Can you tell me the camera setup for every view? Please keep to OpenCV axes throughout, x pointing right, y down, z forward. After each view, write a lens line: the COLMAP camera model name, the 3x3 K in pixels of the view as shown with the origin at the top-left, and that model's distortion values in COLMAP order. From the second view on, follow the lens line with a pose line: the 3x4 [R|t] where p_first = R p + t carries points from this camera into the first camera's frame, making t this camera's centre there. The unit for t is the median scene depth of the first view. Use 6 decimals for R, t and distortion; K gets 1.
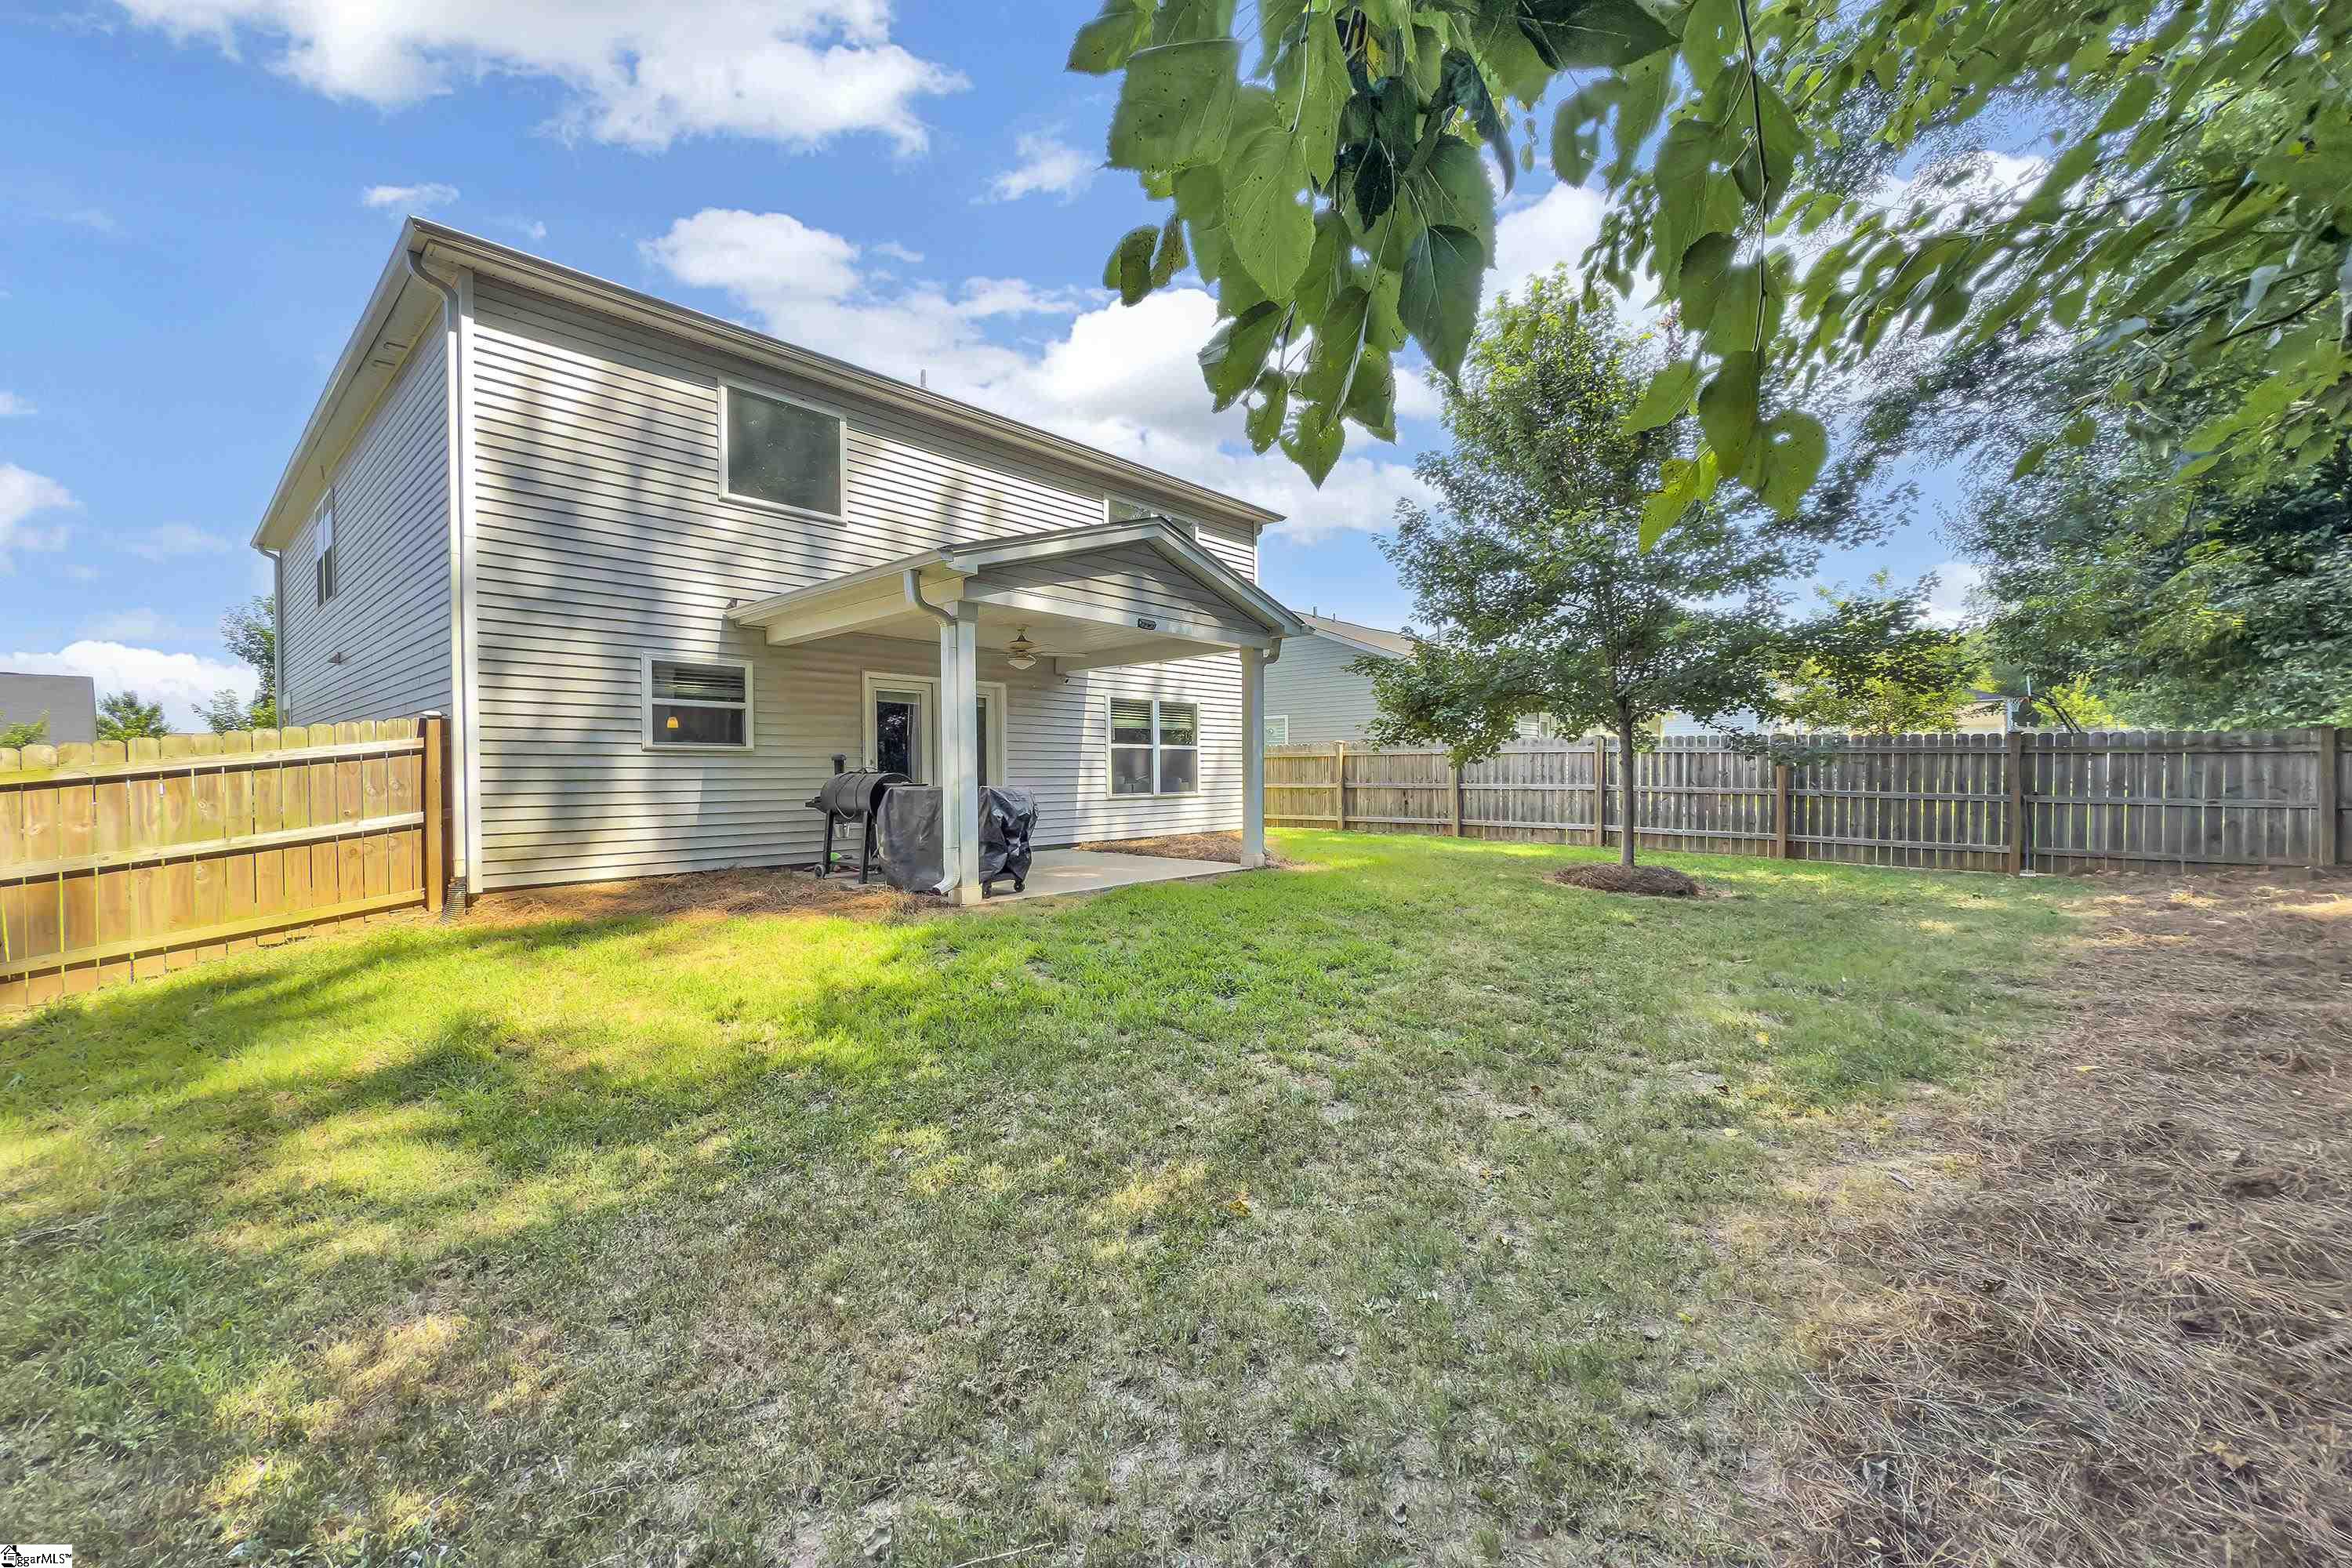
lens RADIAL K [[945.9, 0, 1176.0], [0, 945.9, 784.0], [0, 0, 1]] dist [0.012831, 0.000002]
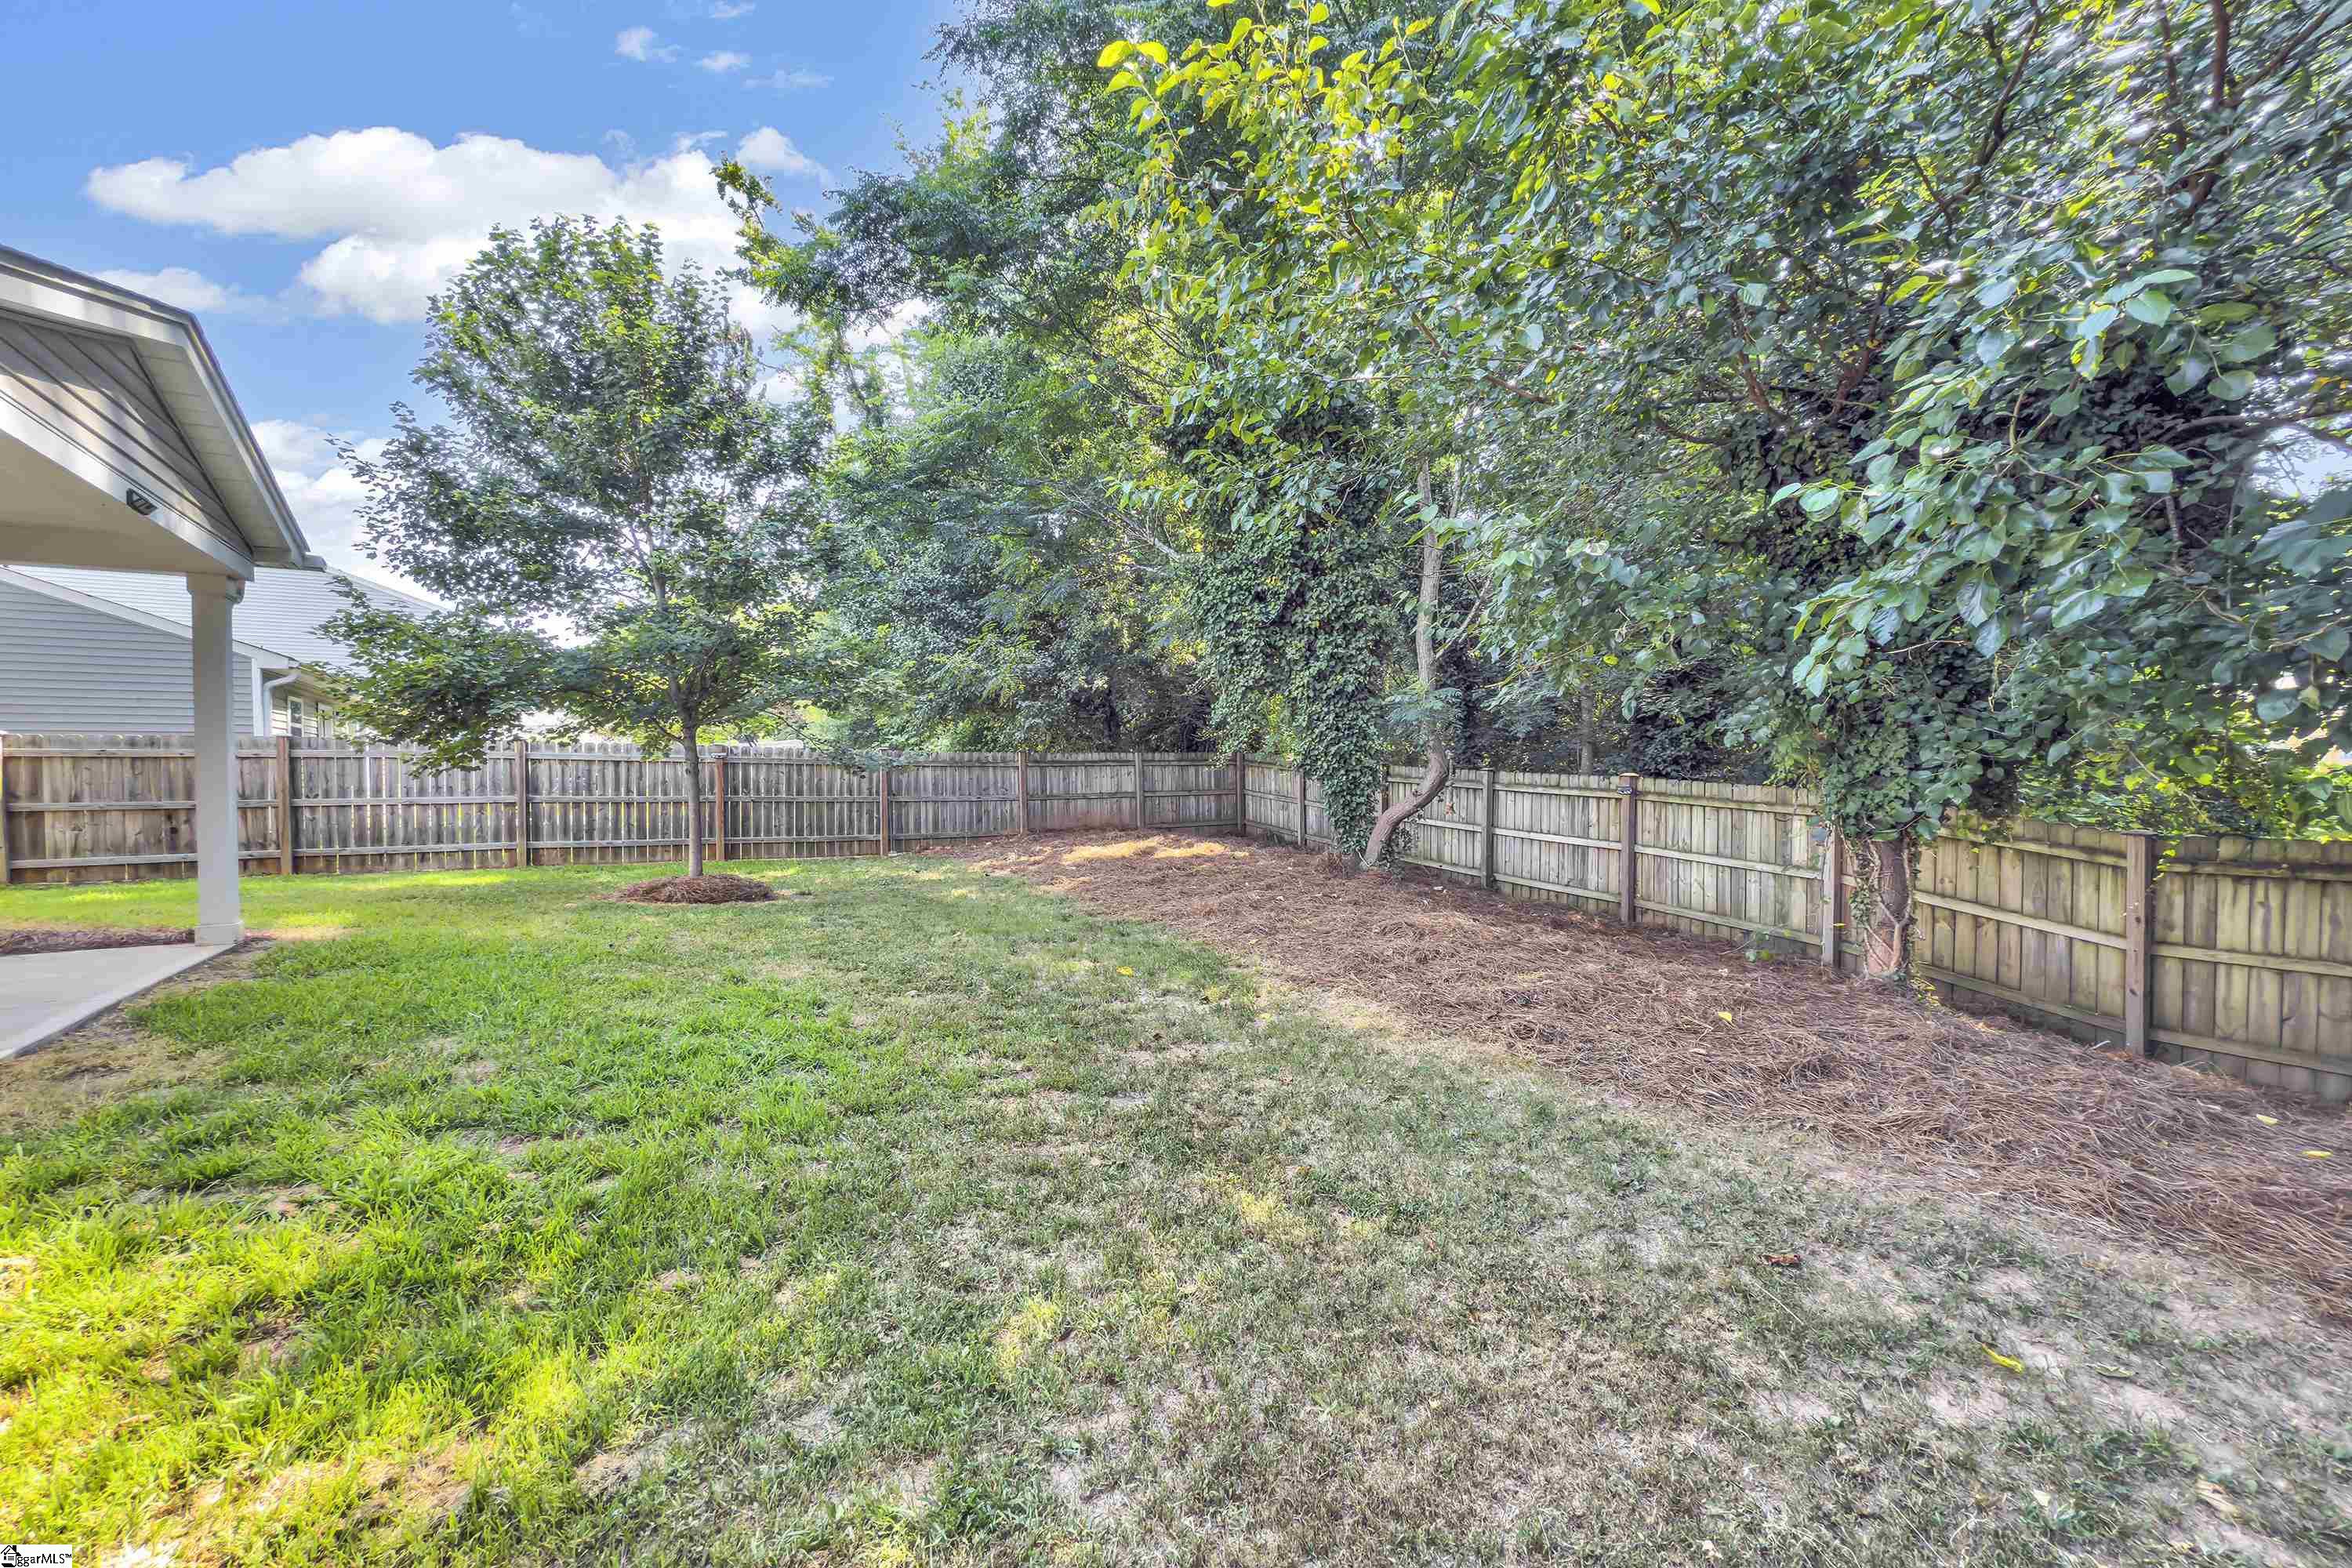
lens RADIAL K [[945.9, 0, 1176.0], [0, 945.9, 784.0], [0, 0, 1]] dist [0.012831, 0.000002]
pose [[0.270020, -0.008114, 0.962820, -0.267463], [0.016788, 0.999852, 0.003718, -0.003975], [-0.962708, 0.015160, 0.270116, 0.211633]]
